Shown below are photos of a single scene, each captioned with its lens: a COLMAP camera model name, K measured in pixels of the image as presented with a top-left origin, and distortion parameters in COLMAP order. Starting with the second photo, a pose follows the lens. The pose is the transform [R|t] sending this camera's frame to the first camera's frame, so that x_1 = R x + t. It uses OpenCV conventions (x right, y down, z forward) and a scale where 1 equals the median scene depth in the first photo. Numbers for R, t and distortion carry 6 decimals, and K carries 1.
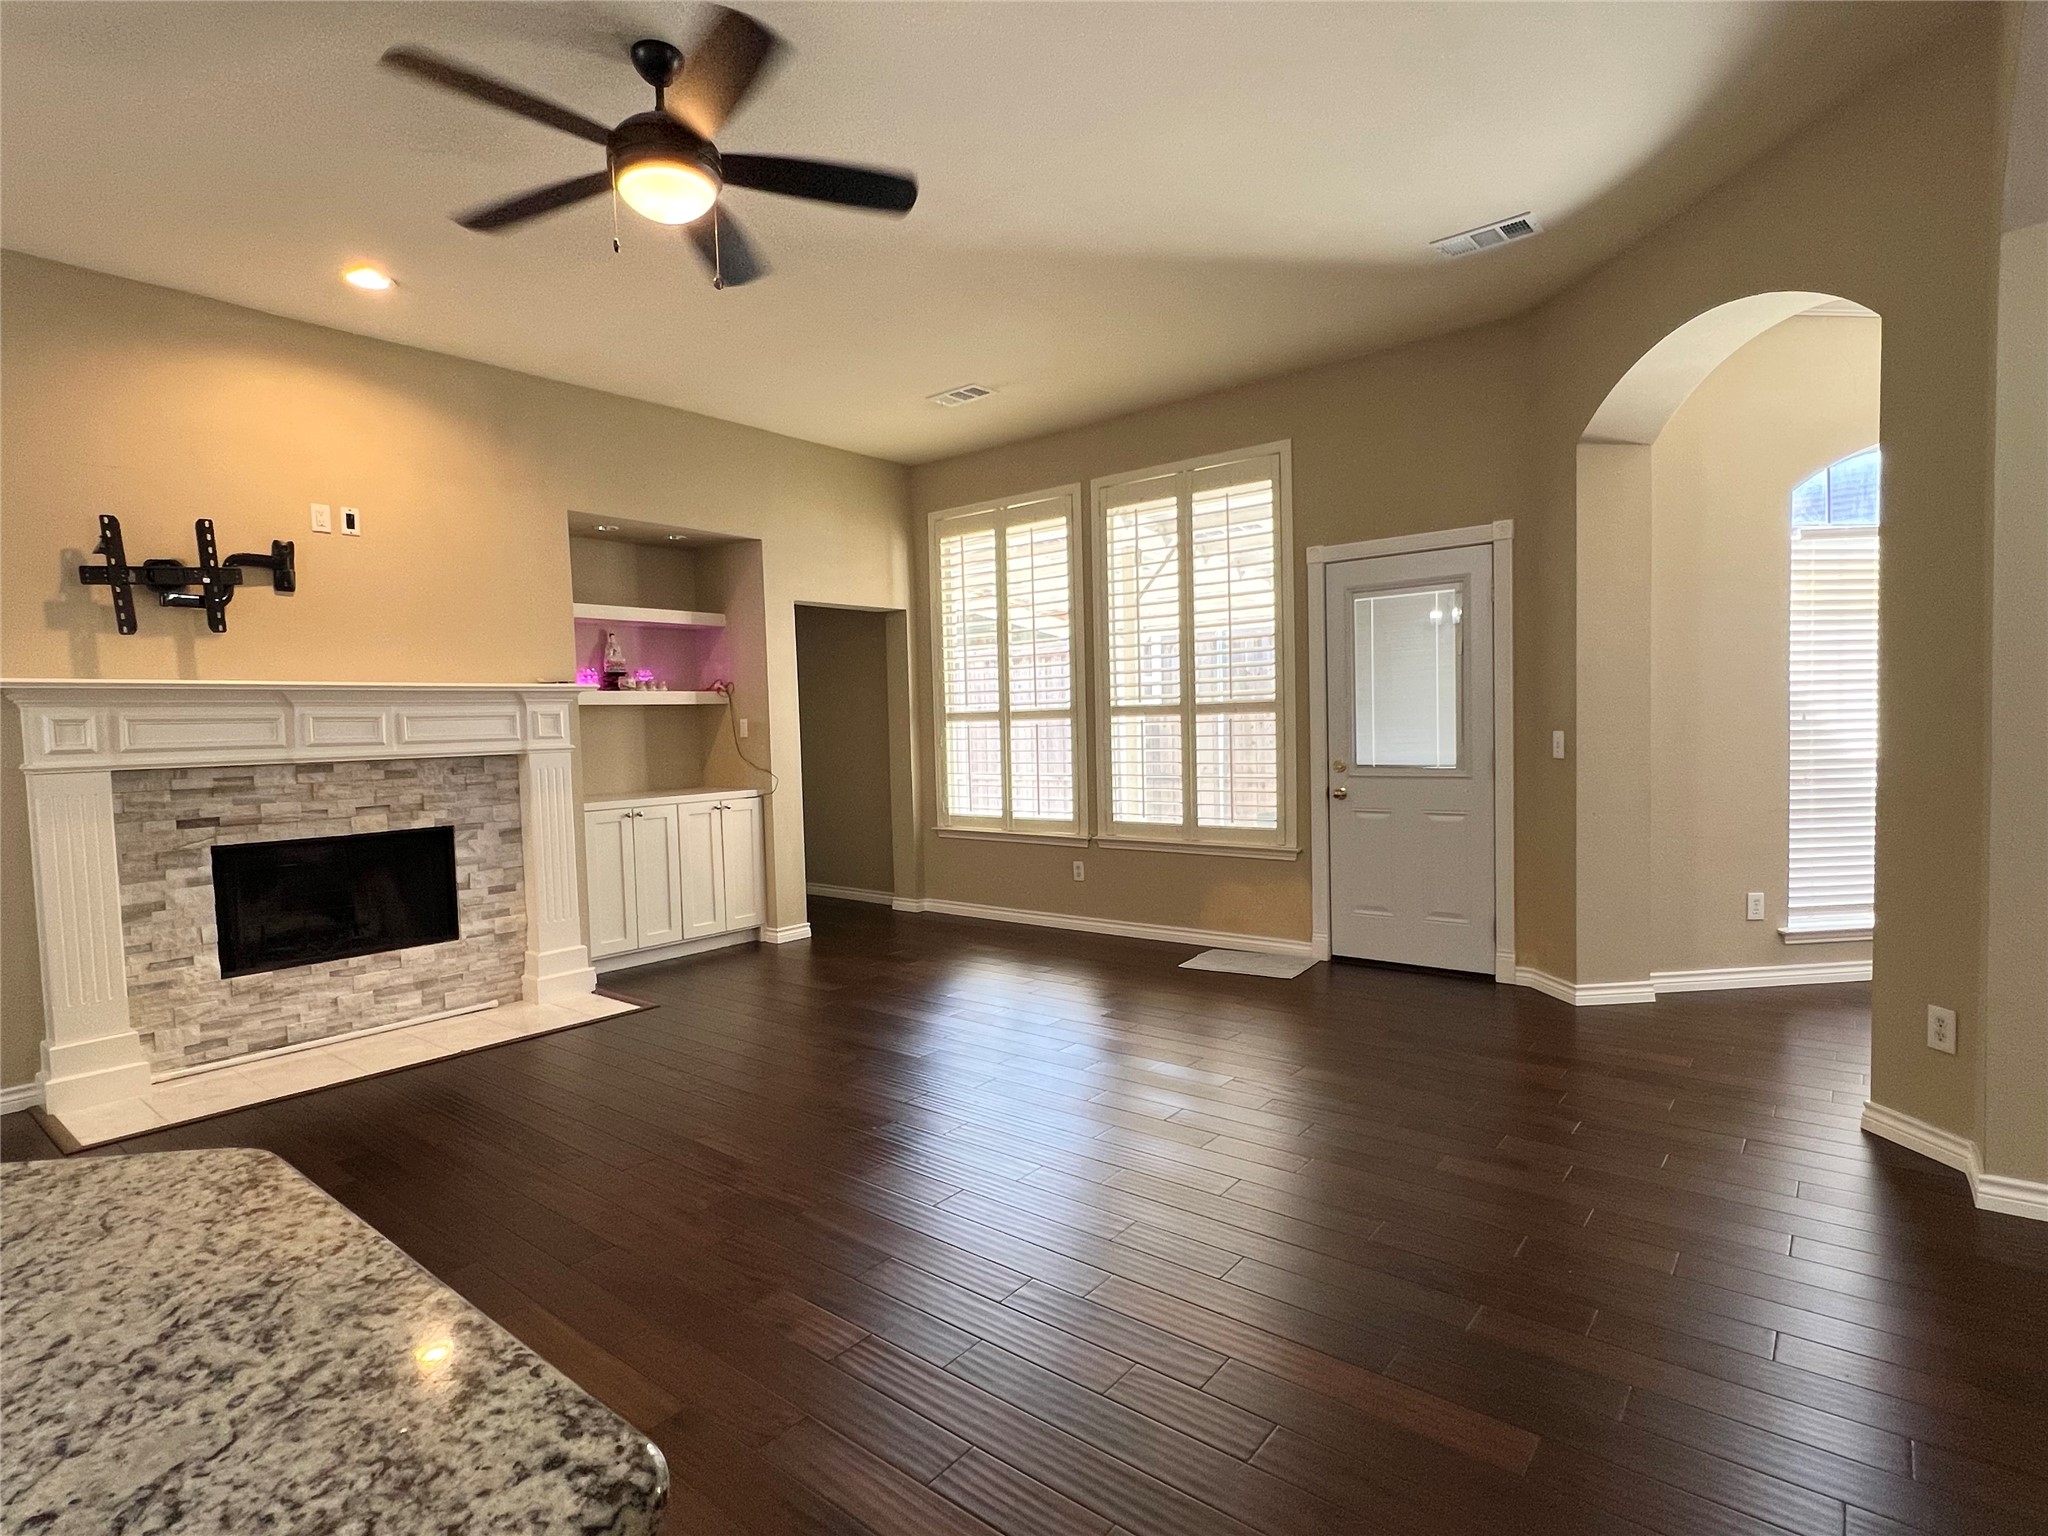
lens RADIAL K [[1042.5, 0, 1031.7], [0, 1042.5, 783.7], [0, 0, 1]] dist [0.006326, 0.001062]
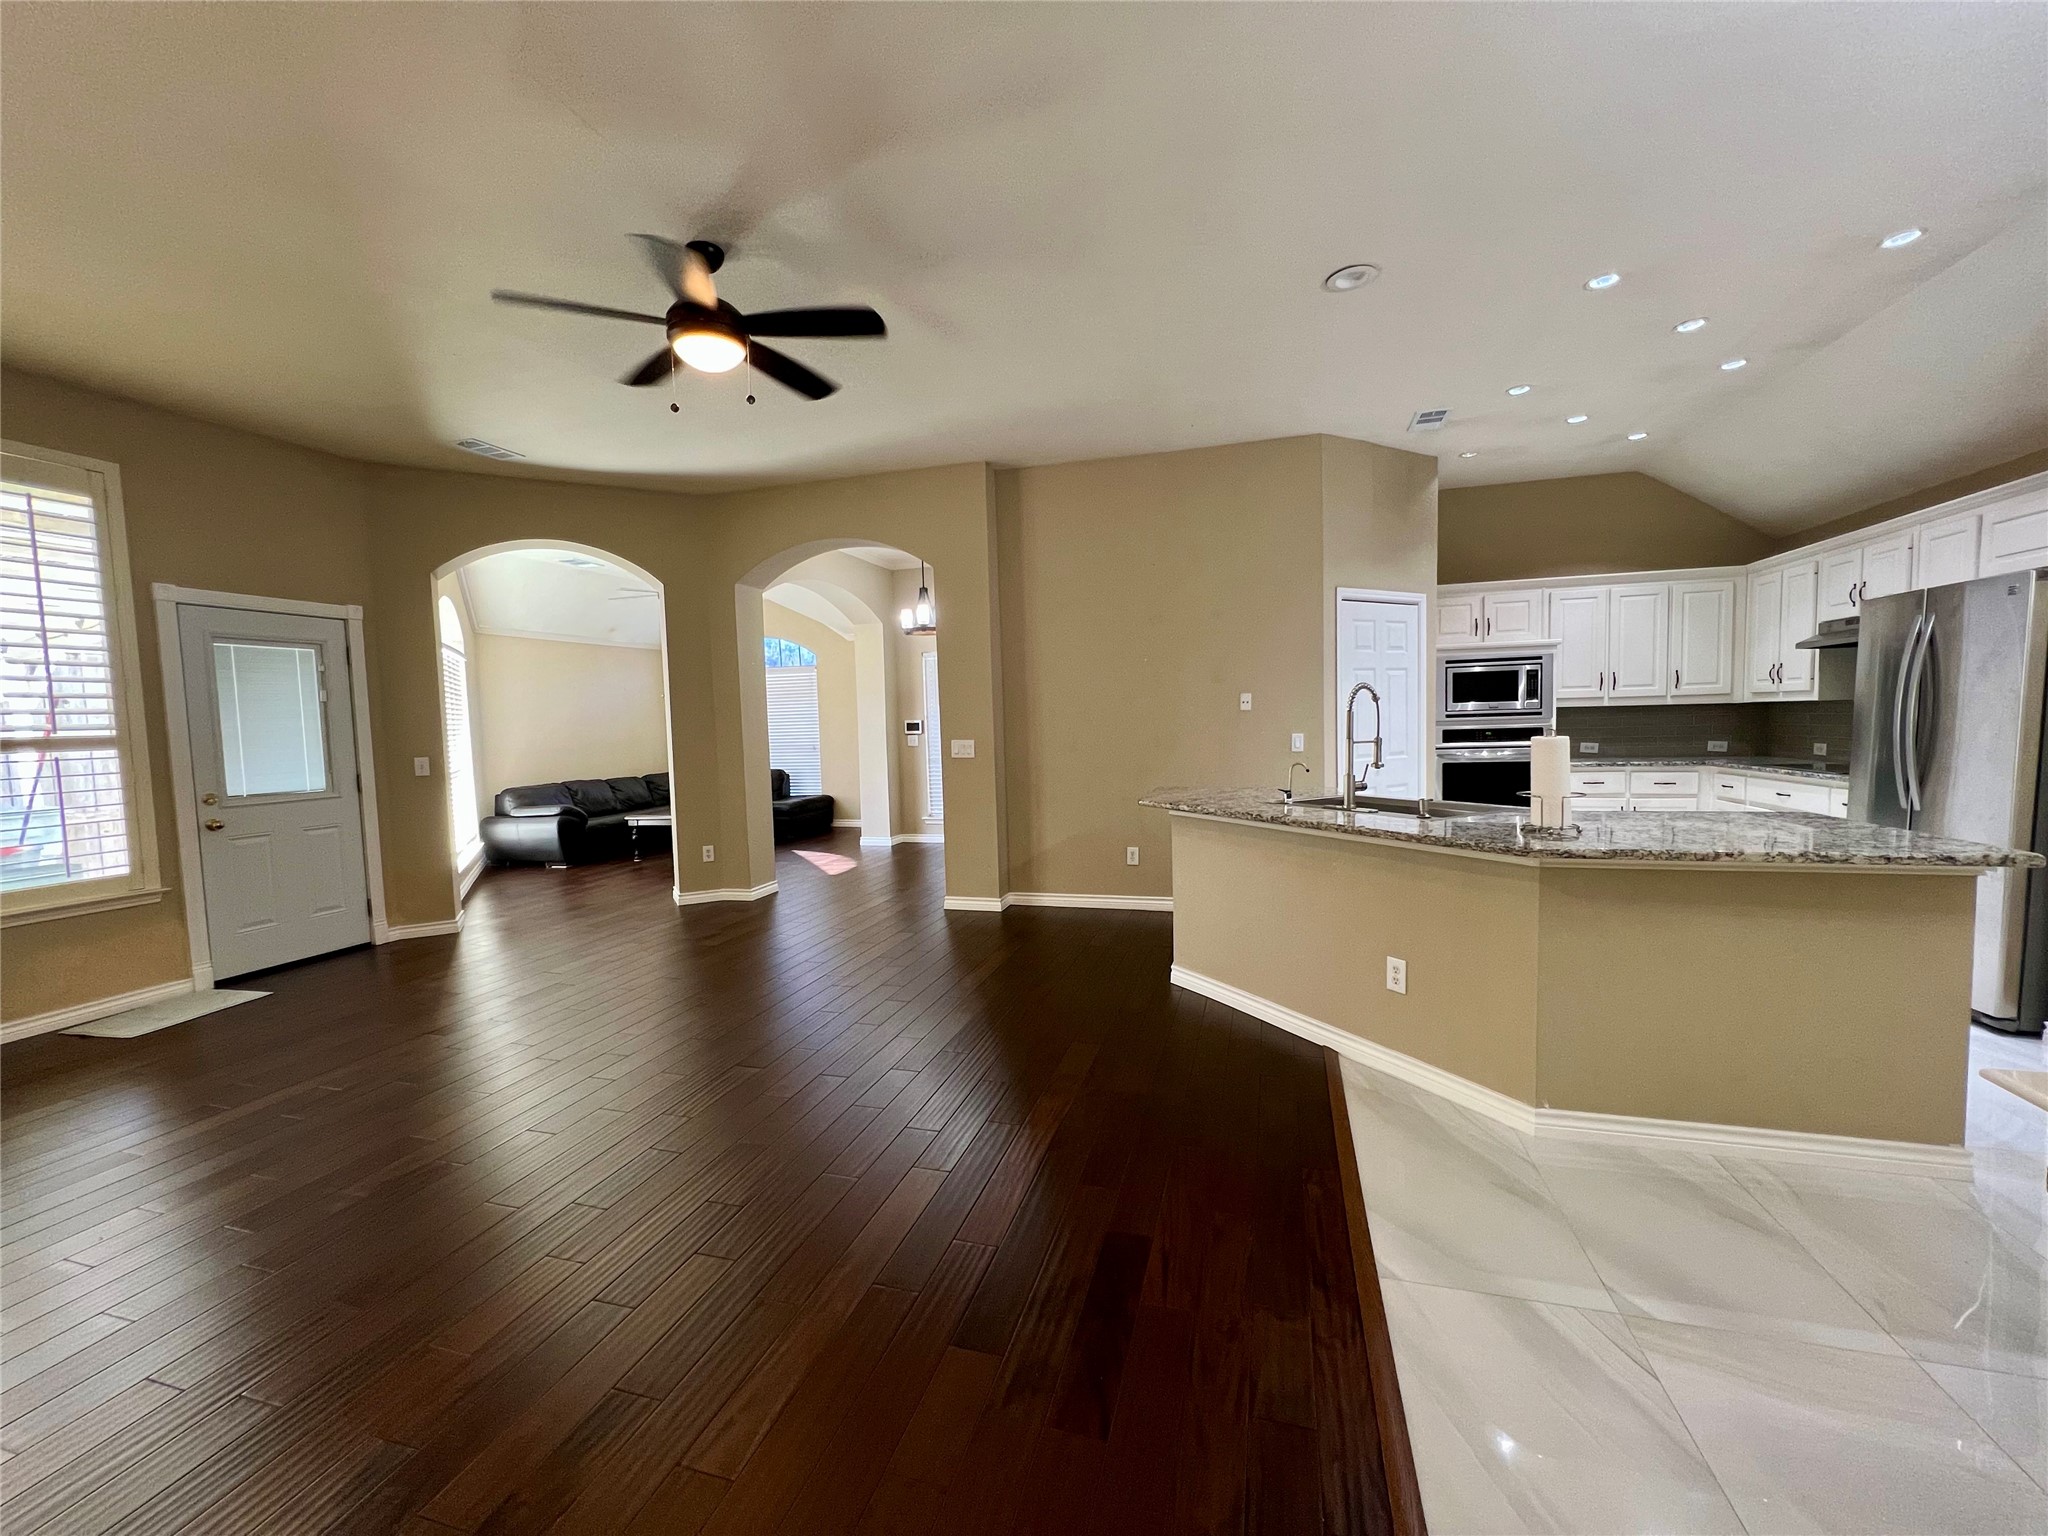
lens RADIAL K [[820.6, 0, 1031.9], [0, 820.6, 771.8], [0, 0, 1]] dist [0.000126, 0.000270]
pose [[-0.387372, -0.020190, 0.921702, -0.861831], [0.094265, 0.993653, 0.061384, -0.018724], [-0.917092, 0.110663, -0.383010, 0.609587]]
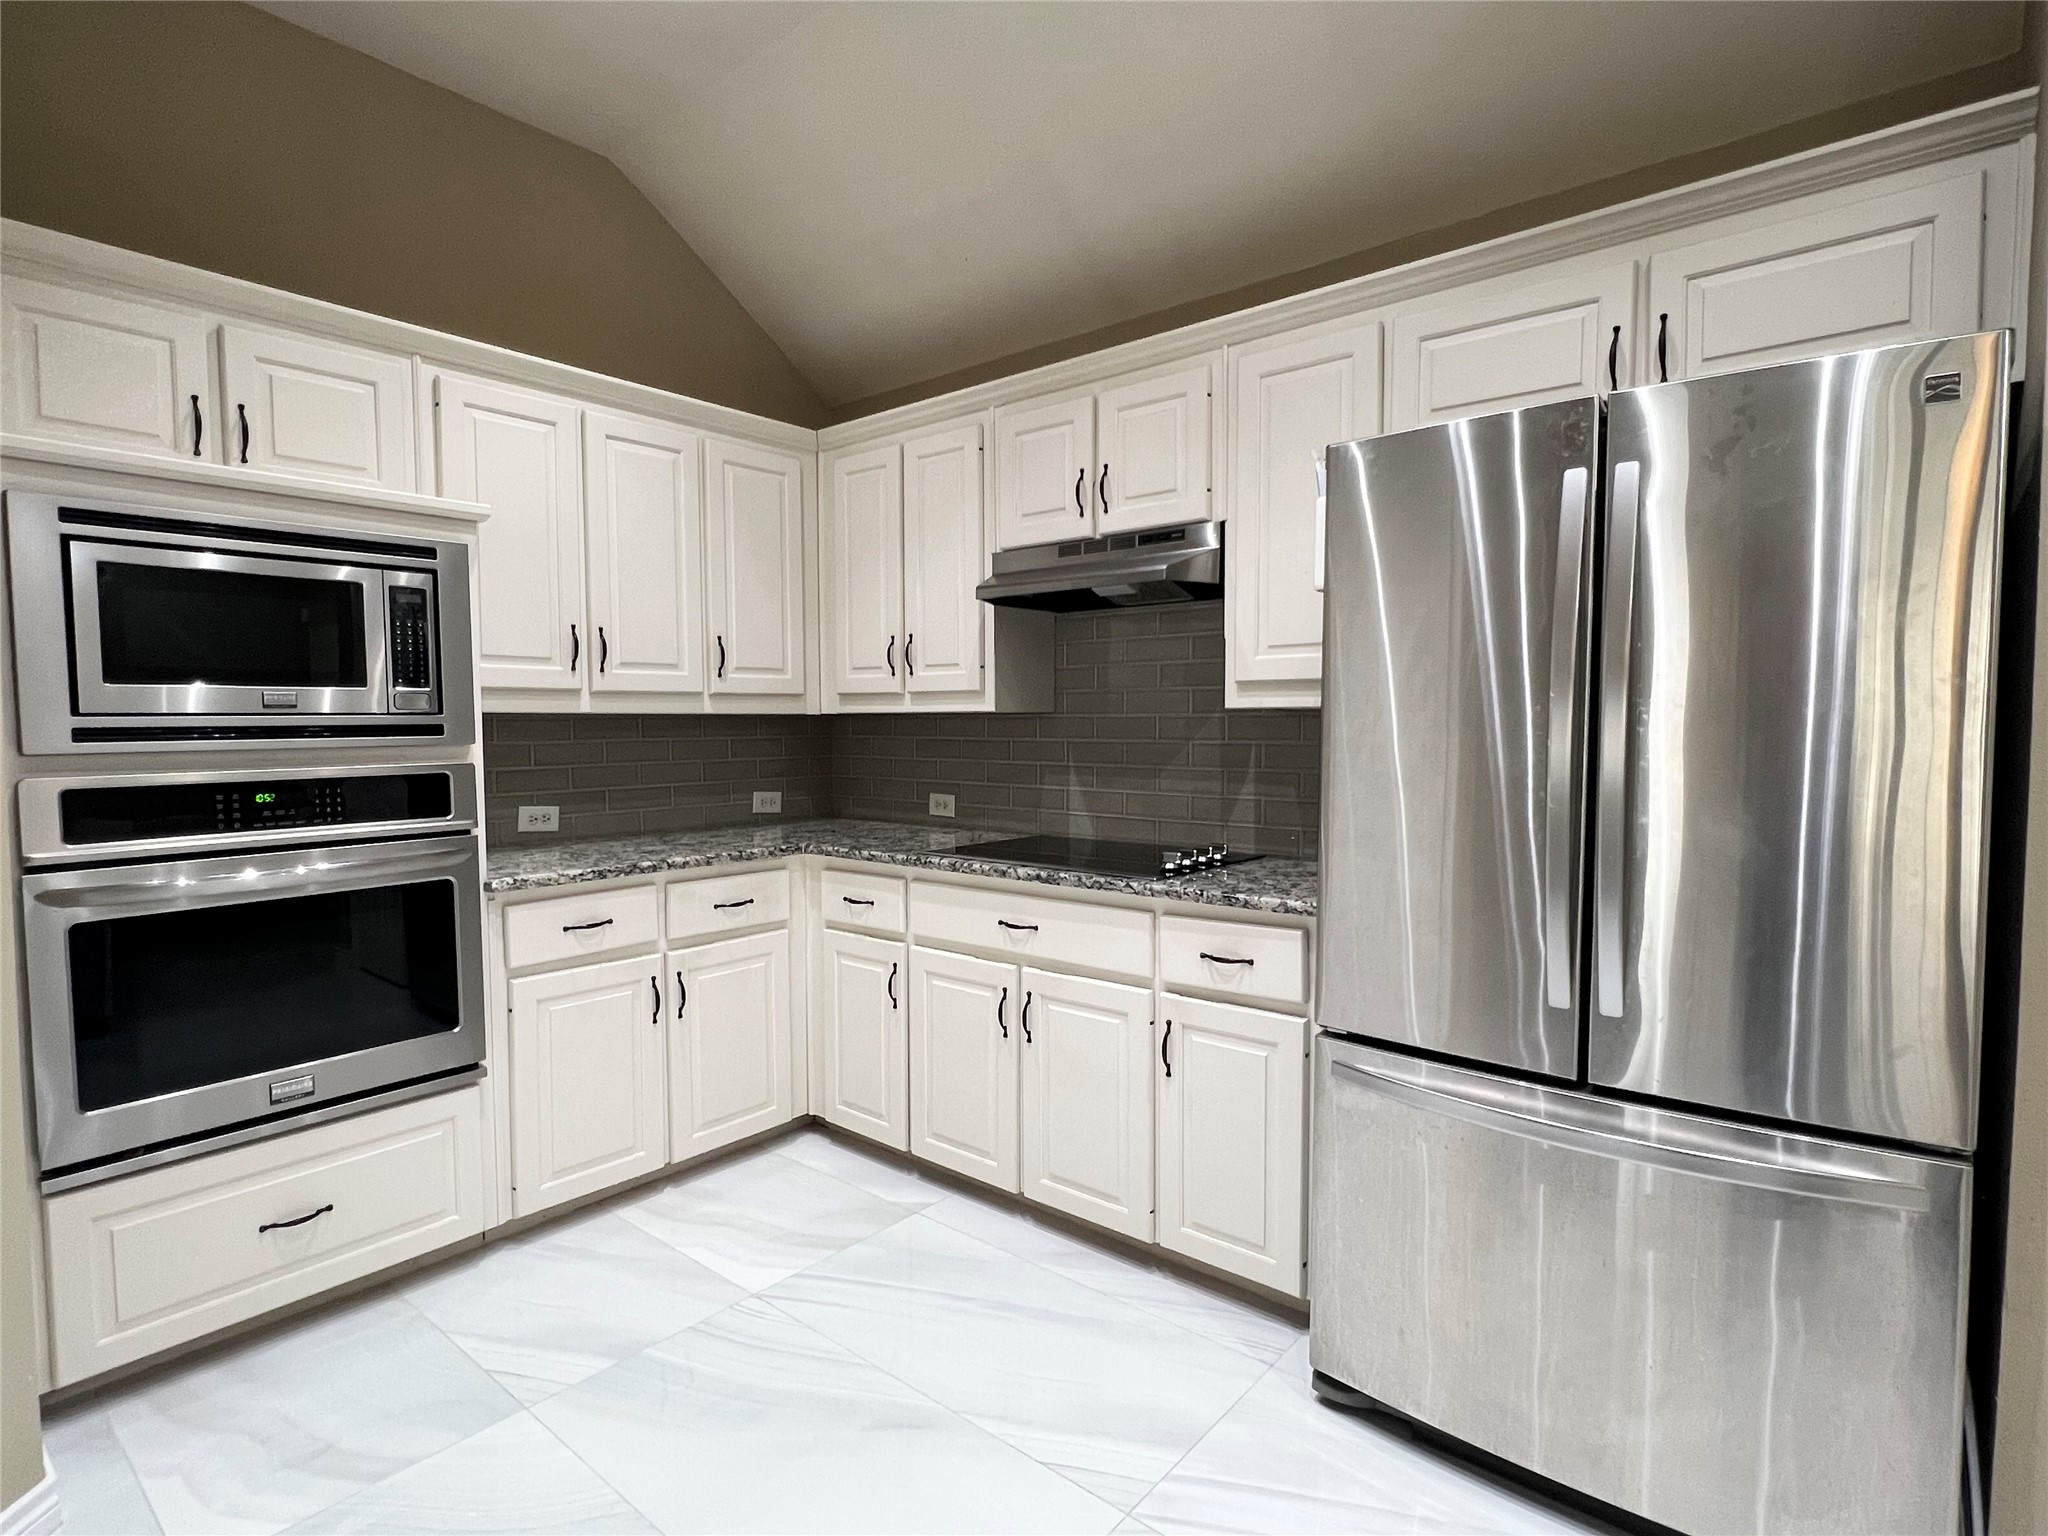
lens RADIAL K [[1040.3, 0, 1040.7], [0, 1040.3, 772.4], [0, 0, 1]] dist [-0.006898, 0.001255]
pose [[-0.999463, 0.032026, 0.006978, -0.320062], [0.032609, 0.993083, 0.112799, 0.014996], [-0.003317, 0.112966, -0.993593, -0.066715]]
